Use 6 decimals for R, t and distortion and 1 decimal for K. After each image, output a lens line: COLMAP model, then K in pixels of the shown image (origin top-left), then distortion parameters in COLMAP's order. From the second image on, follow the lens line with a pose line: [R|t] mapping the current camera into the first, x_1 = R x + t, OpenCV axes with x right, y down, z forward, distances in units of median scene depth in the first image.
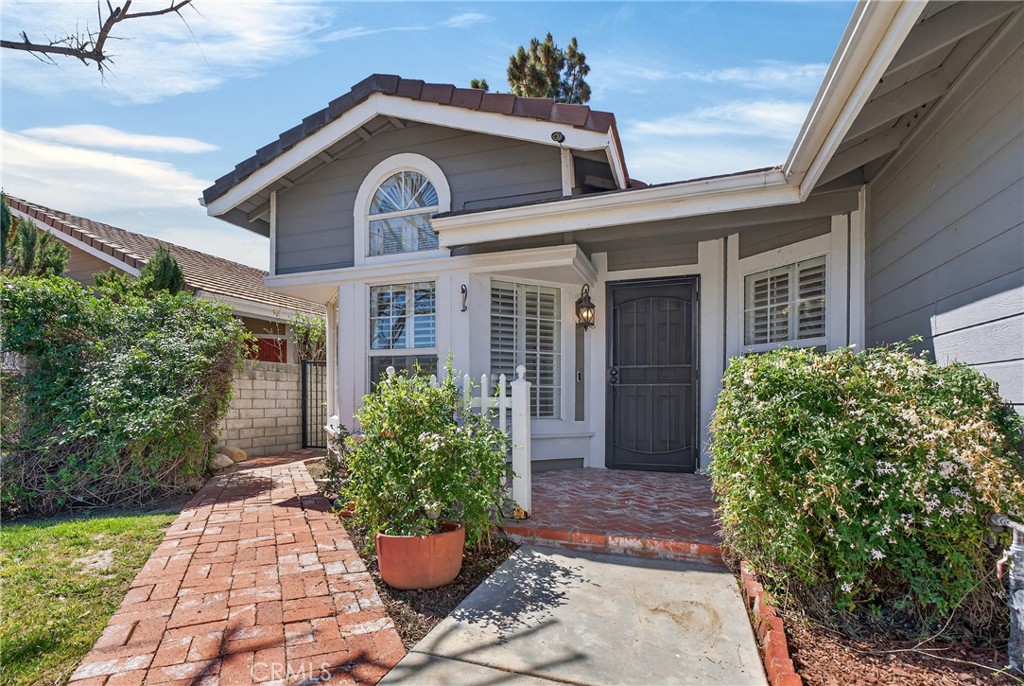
lens RADIAL K [[487.2, 0, 507.4], [0, 487.2, 402.7], [0, 0, 1]] dist [-0.007522, 0.000025]
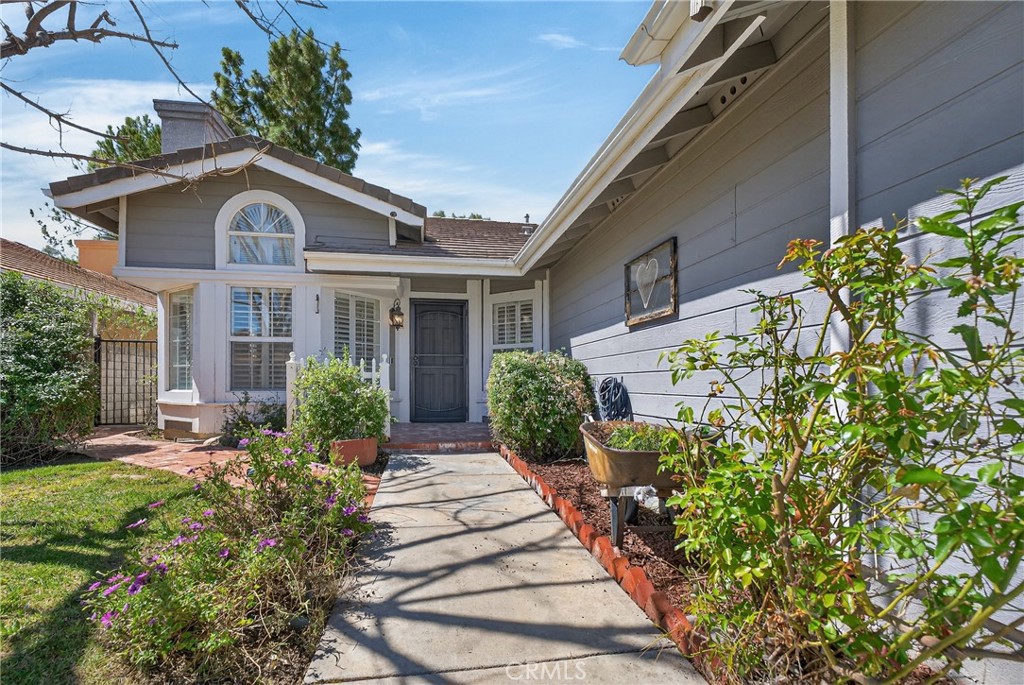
lens RADIAL K [[480.0, 0, 512.7], [0, 480.0, 374.2], [0, 0, 1]] dist [-0.000878, -0.000786]
pose [[0.862880, 0.005243, 0.505382, -0.308373], [0.007133, 0.999720, -0.022552, 0.025163], [-0.505359, 0.023064, 0.862601, -0.492309]]
